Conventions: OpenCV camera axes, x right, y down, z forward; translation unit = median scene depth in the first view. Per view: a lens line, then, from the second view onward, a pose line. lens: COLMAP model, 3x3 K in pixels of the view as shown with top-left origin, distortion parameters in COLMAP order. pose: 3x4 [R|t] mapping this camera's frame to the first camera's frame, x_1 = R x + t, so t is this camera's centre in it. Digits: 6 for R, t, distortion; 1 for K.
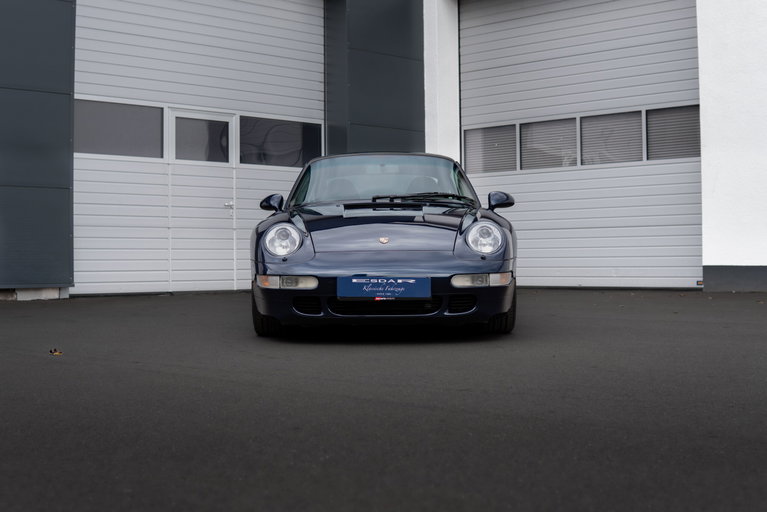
lens RADIAL K [[1064.2, 0, 359.8], [0, 1064.2, 242.3], [0, 0, 1]] dist [-0.167575, 0.000000]
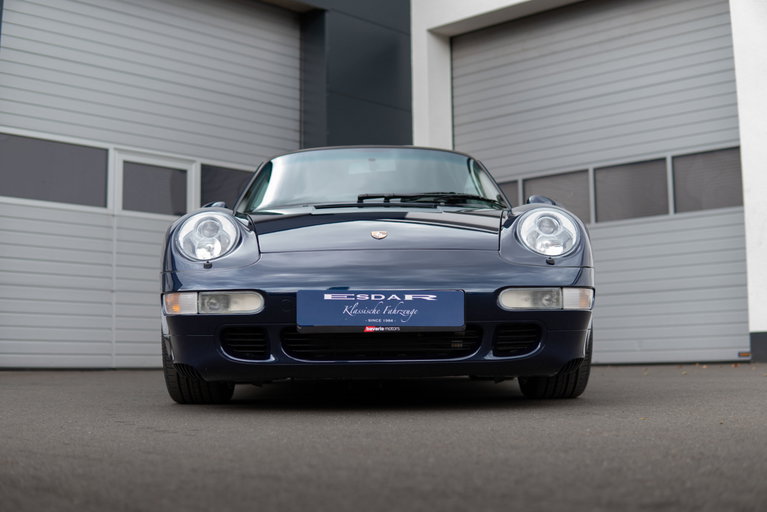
lens RADIAL K [[1064.2, 0, 381.3], [0, 1064.2, 261.5], [0, 0, 1]] dist [-0.167575, 0.000000]
pose [[0.999280, 0.001480, 0.037921, 0.001196], [0.001123, 0.997648, -0.068538, 0.037324], [-0.037934, 0.068531, 0.996928, 0.292007]]
